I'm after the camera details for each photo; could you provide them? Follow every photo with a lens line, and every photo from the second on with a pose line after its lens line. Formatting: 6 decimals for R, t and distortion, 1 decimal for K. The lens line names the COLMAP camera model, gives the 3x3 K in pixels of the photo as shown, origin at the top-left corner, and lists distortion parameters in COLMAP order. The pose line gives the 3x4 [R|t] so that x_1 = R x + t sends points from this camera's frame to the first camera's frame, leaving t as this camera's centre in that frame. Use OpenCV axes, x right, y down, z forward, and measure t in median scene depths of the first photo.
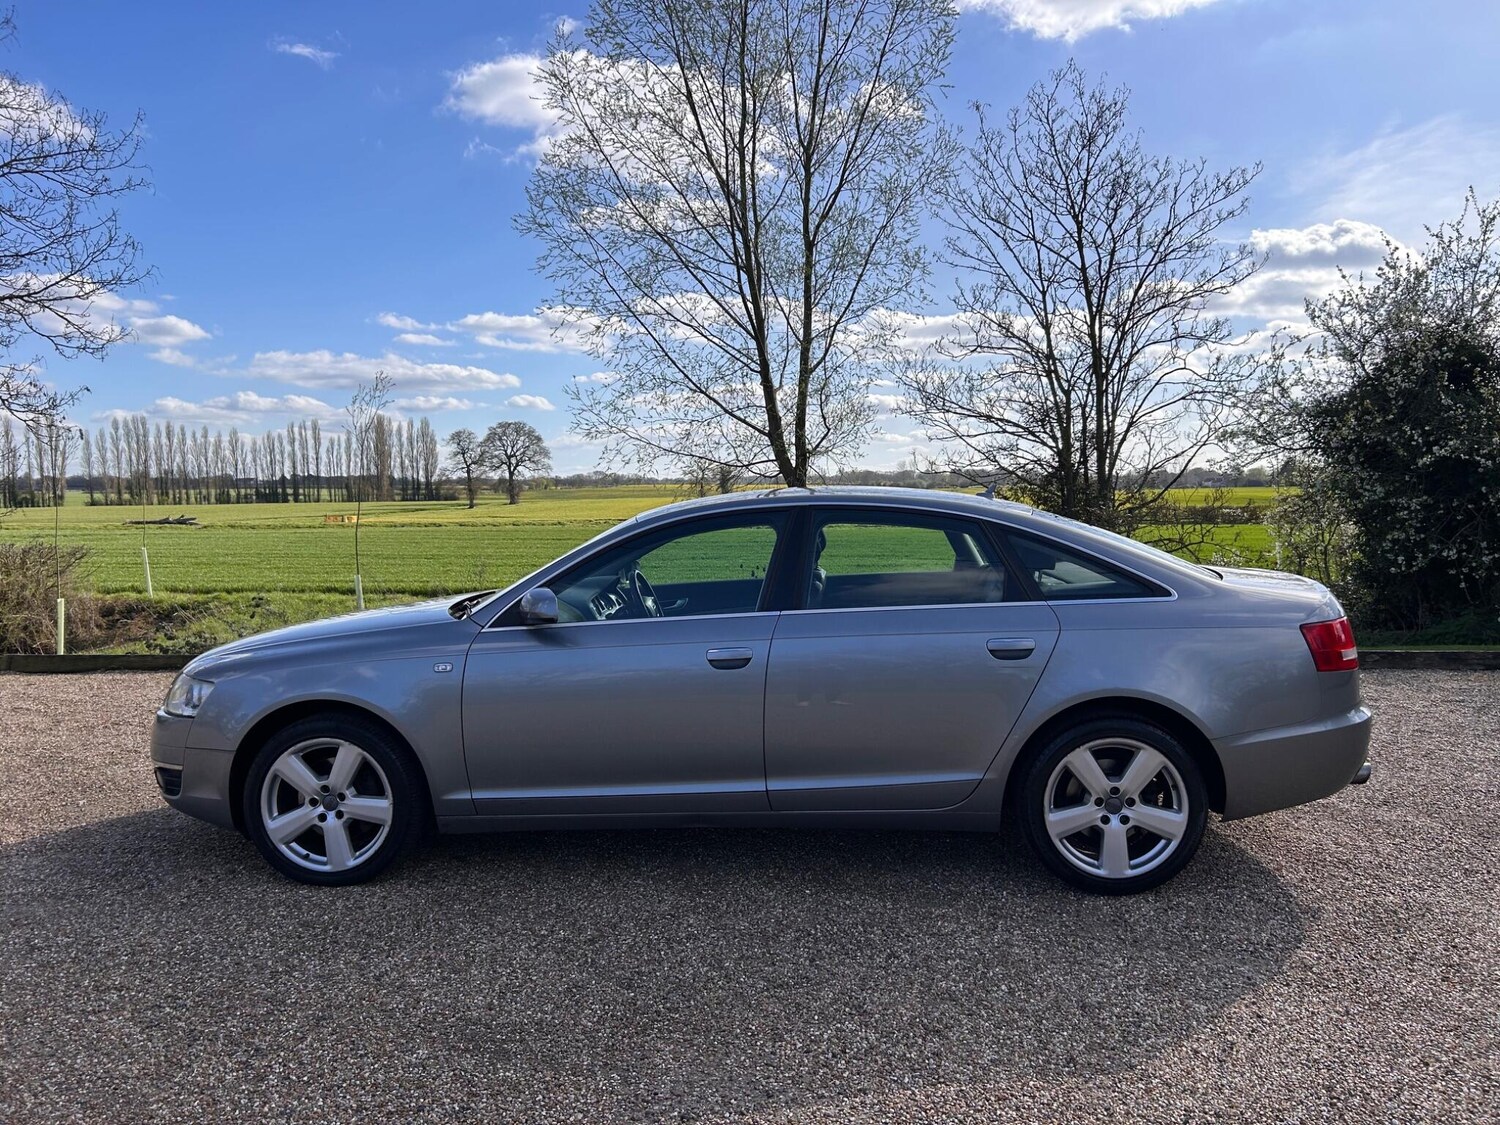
lens RADIAL K [[1125.8, 0, 743.9], [0, 1125.8, 561.8], [0, 0, 1]] dist [0.059343, -0.064344]
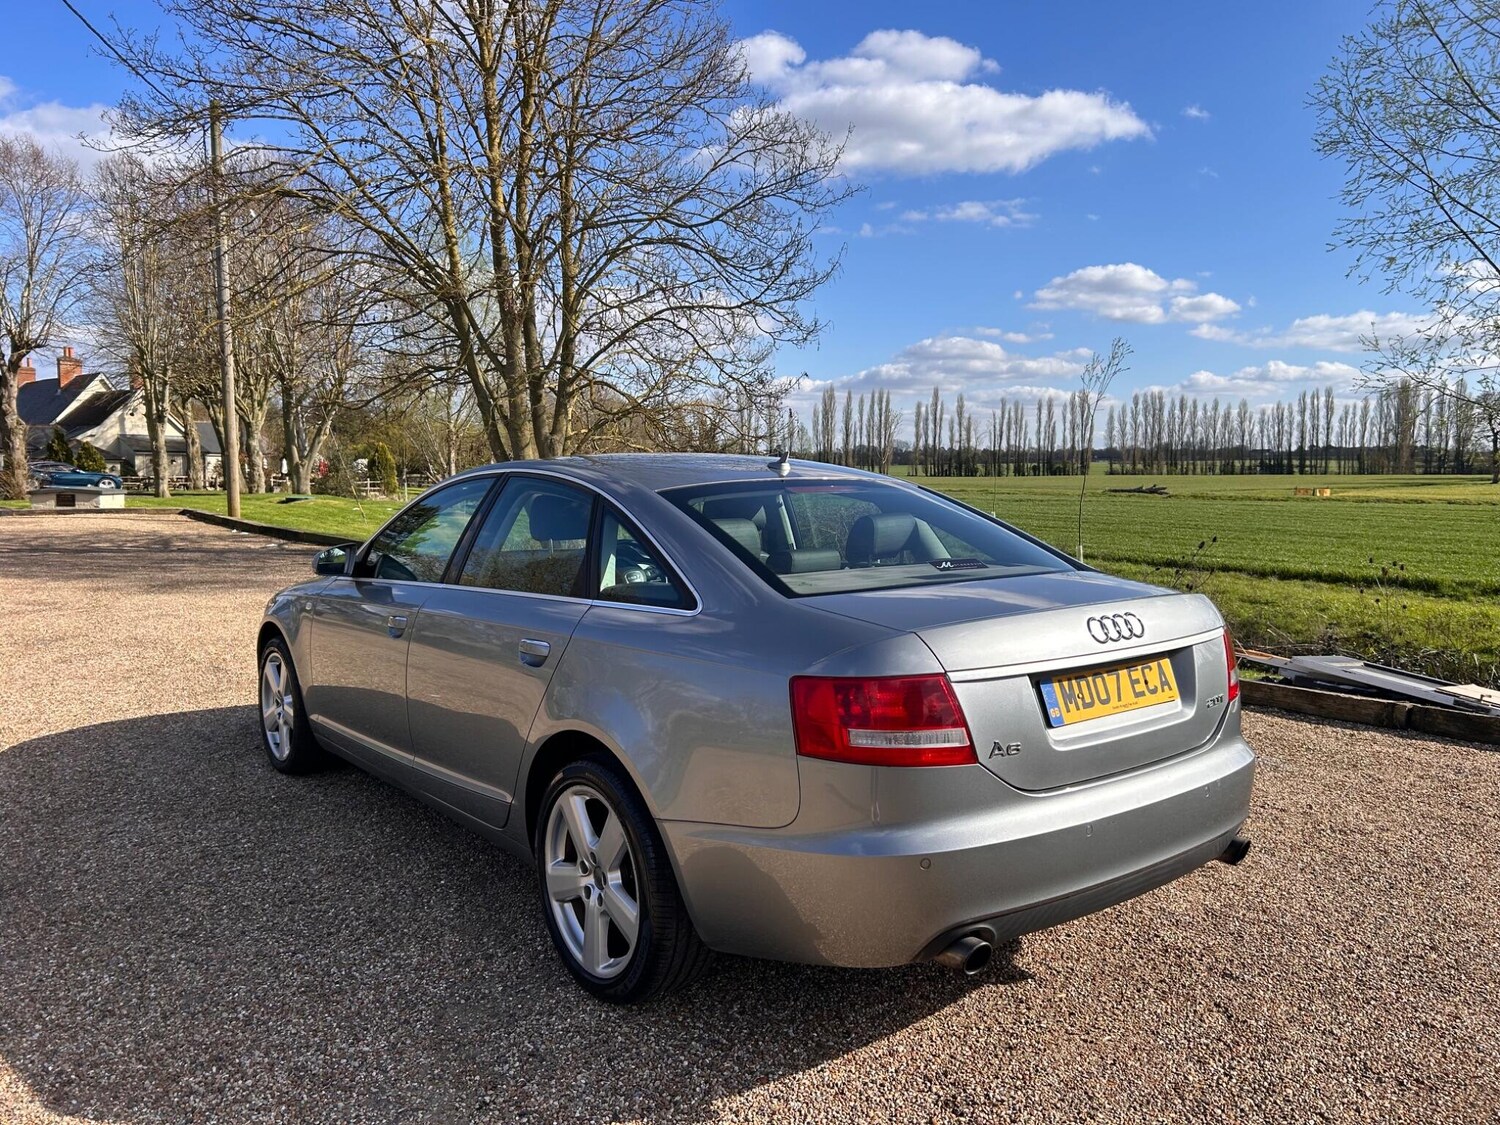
lens RADIAL K [[1125.8, 0, 753.4], [0, 1125.8, 582.1], [0, 0, 1]] dist [0.059343, -0.064344]
pose [[0.667527, 0.086116, -0.739589, 0.176199], [-0.054506, 0.996276, 0.066809, -0.006788], [0.742588, -0.004285, 0.669735, 0.108569]]
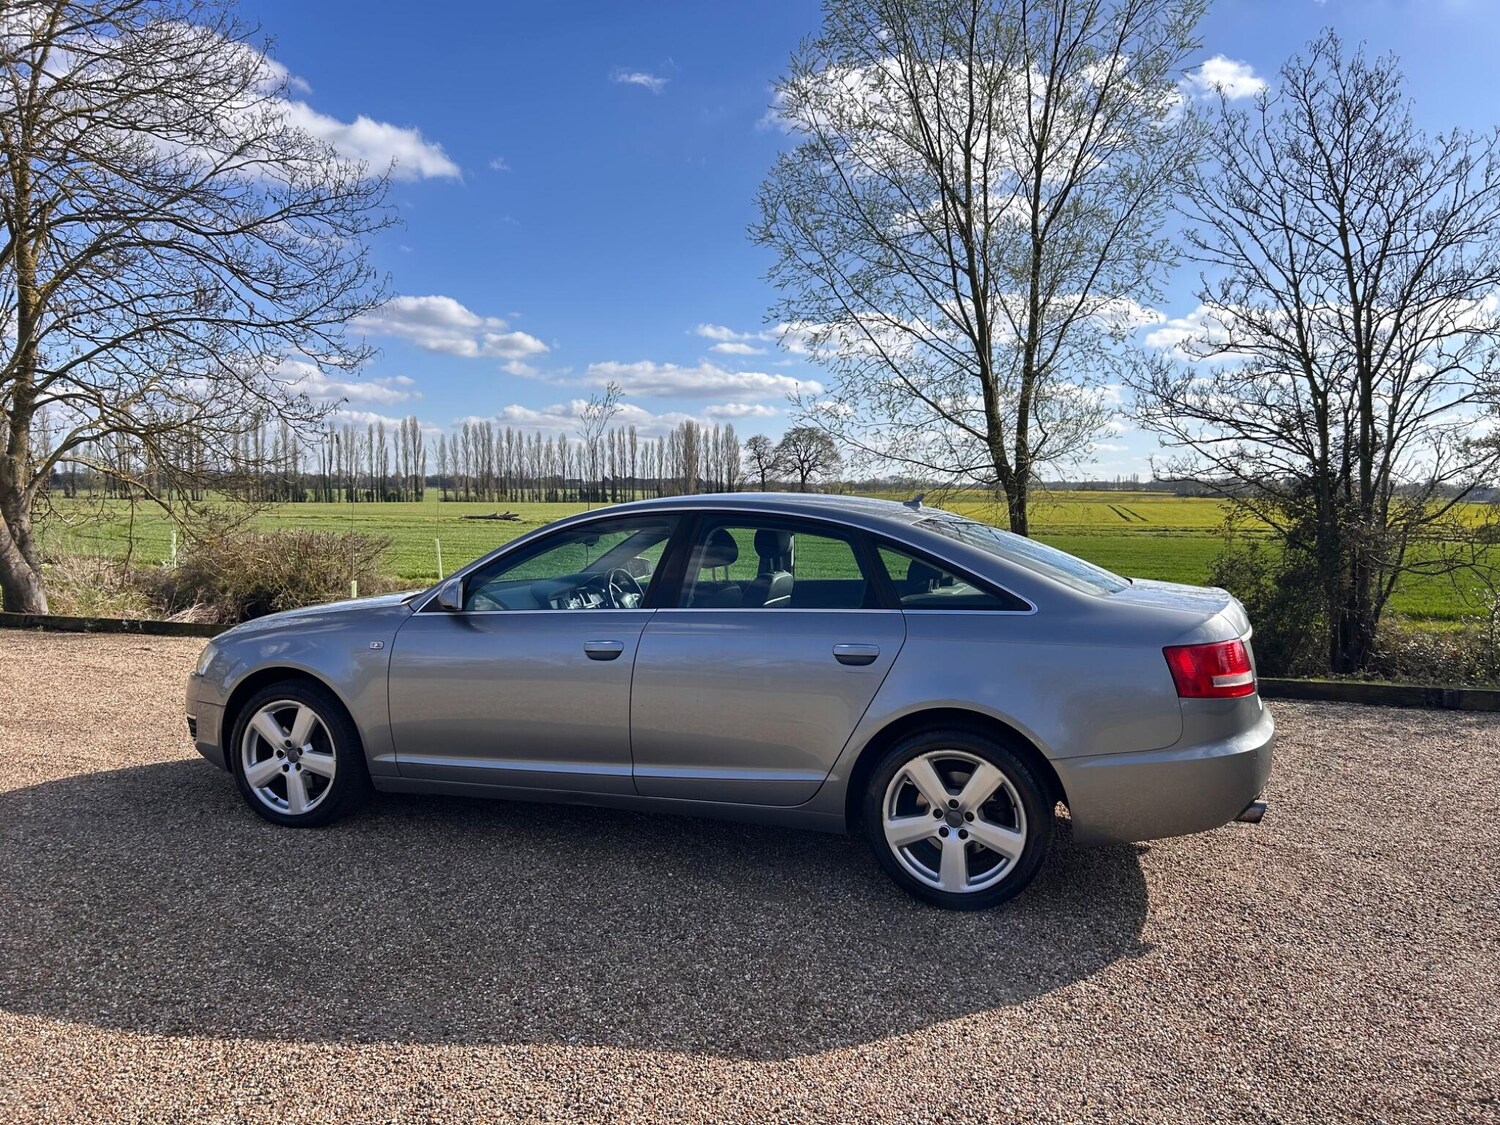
lens RADIAL K [[1125.8, 0, 733.9], [0, 1125.8, 565.5], [0, 0, 1]] dist [0.059343, -0.064344]
pose [[0.962422, 0.033466, -0.269487, 0.075536], [-0.033713, 0.999425, 0.003711, -0.000653], [0.269456, 0.005513, 0.962997, -0.000925]]
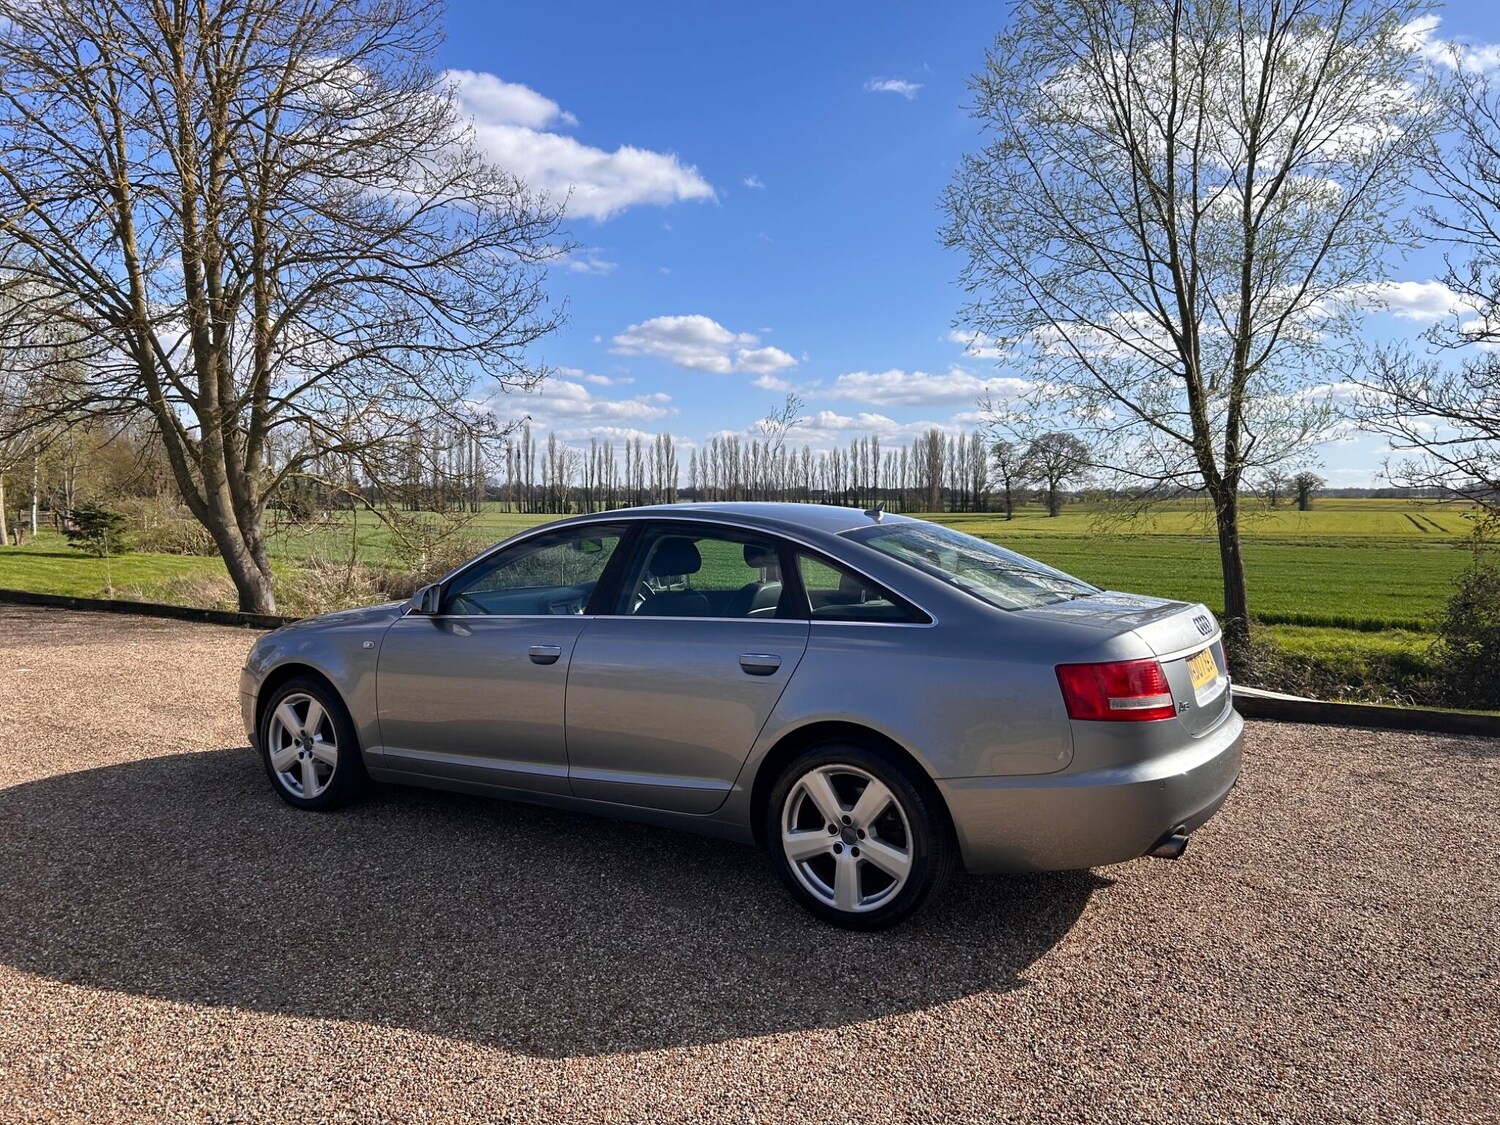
lens RADIAL K [[1125.8, 0, 733.1], [0, 1125.8, 575.4], [0, 0, 1]] dist [0.059343, -0.064344]
pose [[0.880006, 0.042110, -0.473091, 0.129398], [-0.041691, 0.999066, 0.011379, -0.002472], [0.473128, 0.009710, 0.880940, 0.019809]]
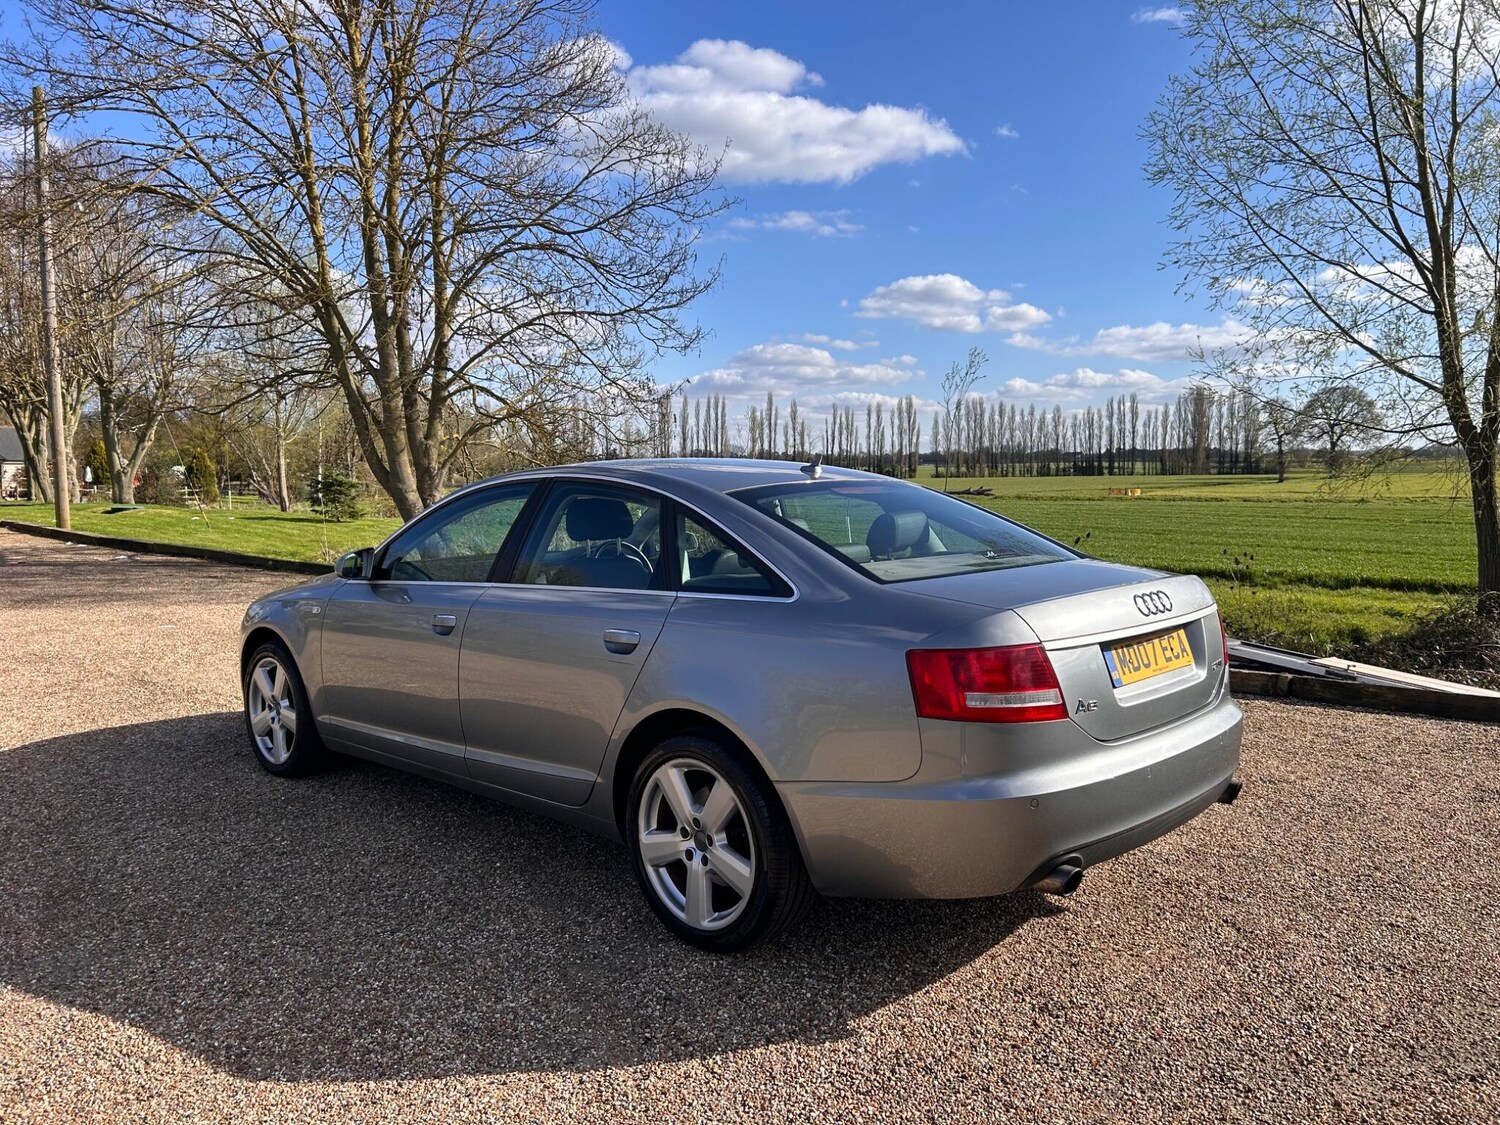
lens RADIAL K [[1125.8, 0, 747.9], [0, 1125.8, 579.3], [0, 0, 1]] dist [0.059343, -0.064344]
pose [[0.765410, 0.066916, -0.640054, 0.164646], [-0.042165, 0.997657, 0.053878, -0.004418], [0.642160, -0.014251, 0.766438, 0.073441]]
